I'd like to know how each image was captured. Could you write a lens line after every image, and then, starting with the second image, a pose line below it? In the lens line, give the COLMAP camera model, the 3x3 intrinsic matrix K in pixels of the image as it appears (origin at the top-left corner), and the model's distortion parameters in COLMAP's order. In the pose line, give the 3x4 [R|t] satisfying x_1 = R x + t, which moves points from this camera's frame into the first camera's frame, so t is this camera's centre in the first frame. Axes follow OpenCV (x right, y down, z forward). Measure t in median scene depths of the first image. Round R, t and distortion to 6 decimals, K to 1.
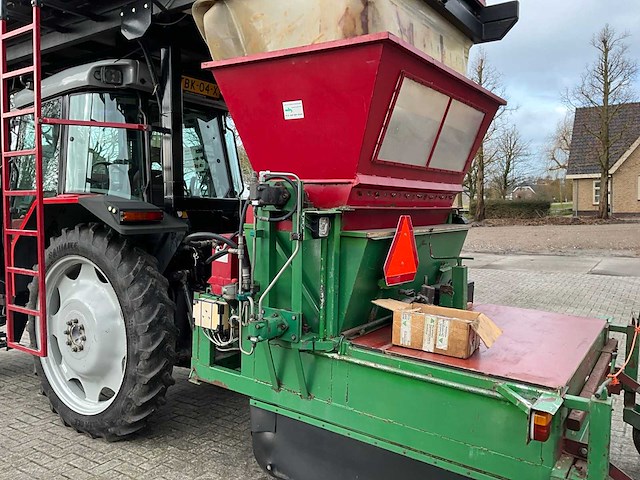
lens RADIAL K [[525.2, 0, 322.6], [0, 525.2, 238.7], [0, 0, 1]] dist [0.063796, -0.117515]
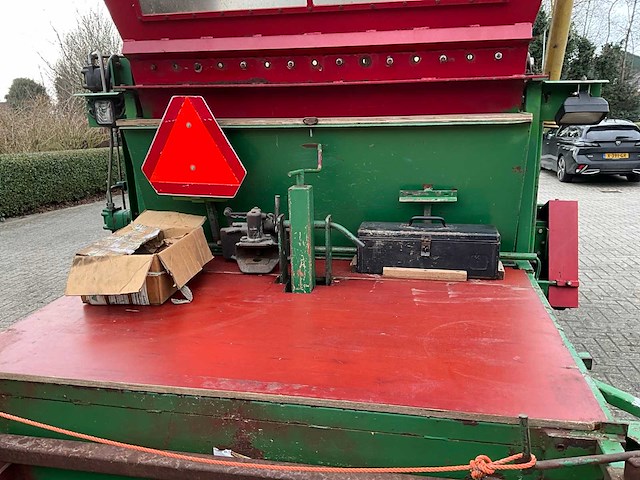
lens RADIAL K [[525.2, 0, 320.5], [0, 525.2, 240.5], [0, 0, 1]] dist [0.063796, -0.117515]
pose [[0.368594, 0.205163, -0.906668, 0.708261], [-0.043129, 0.978065, 0.203785, -0.007095], [0.928589, -0.036010, 0.369358, 0.730283]]
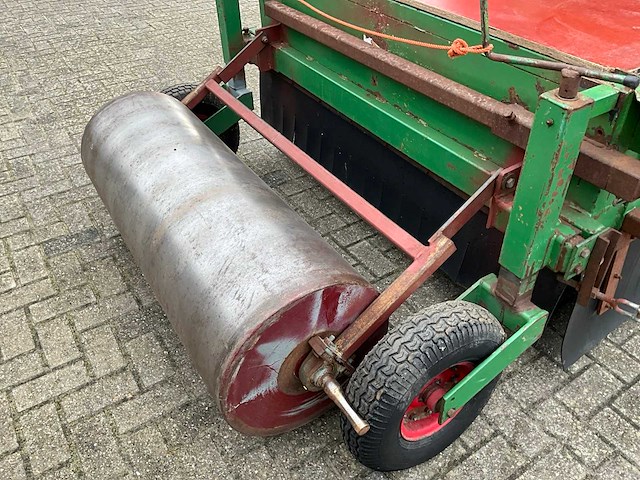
lens RADIAL K [[525.2, 0, 314.6], [0, 525.2, 237.2], [0, 0, 1]] dist [0.063796, -0.117515]
pose [[-0.405968, 0.579816, -0.706402, 0.838283], [-0.049718, 0.757806, 0.650583, 0.028262], [0.912534, 0.299237, -0.278817, 0.915719]]
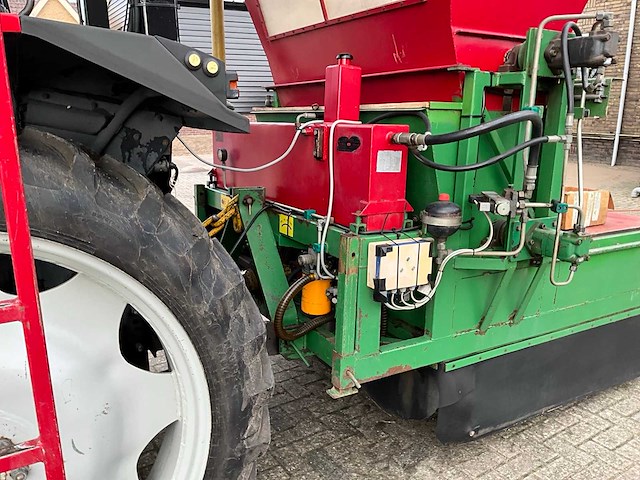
lens RADIAL K [[525.2, 0, 318.3], [0, 525.2, 236.3], [0, 0, 1]] dist [0.063796, -0.117515]
pose [[0.421941, -0.211458, 0.881618, -0.672545], [0.067682, 0.977053, 0.201956, -0.007832], [-0.904093, -0.025544, 0.426571, 0.745842]]
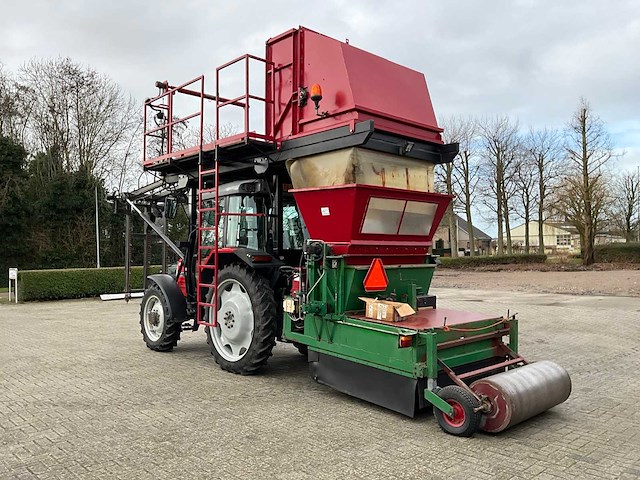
lens RADIAL K [[525.2, 0, 311.1], [0, 525.2, 232.3], [0, 0, 1]] dist [0.063796, -0.117515]
pose [[0.966949, -0.008971, -0.254814, 0.356324], [-0.015052, 0.995629, -0.092173, 0.039797], [0.254527, 0.092962, 0.962587, -0.907901]]
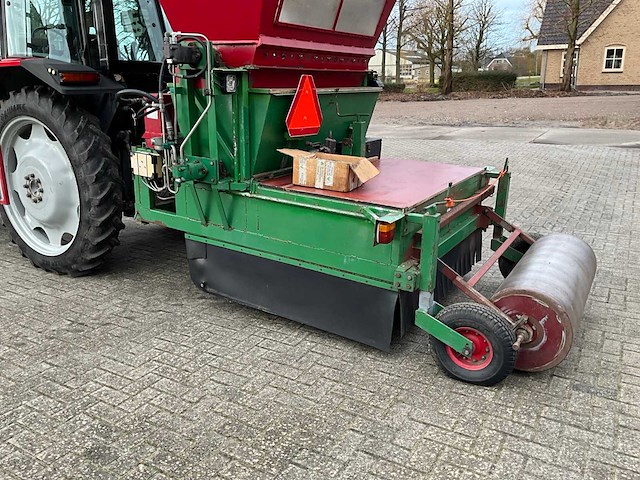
lens RADIAL K [[525.2, 0, 319.8], [0, 525.2, 241.5], [0, 0, 1]] dist [0.063796, -0.117515]
pose [[0.998995, -0.012910, 0.042930, 0.105785], [0.002590, 0.972655, 0.232242, 0.034372], [-0.044754, -0.231897, 0.971710, -0.172699]]
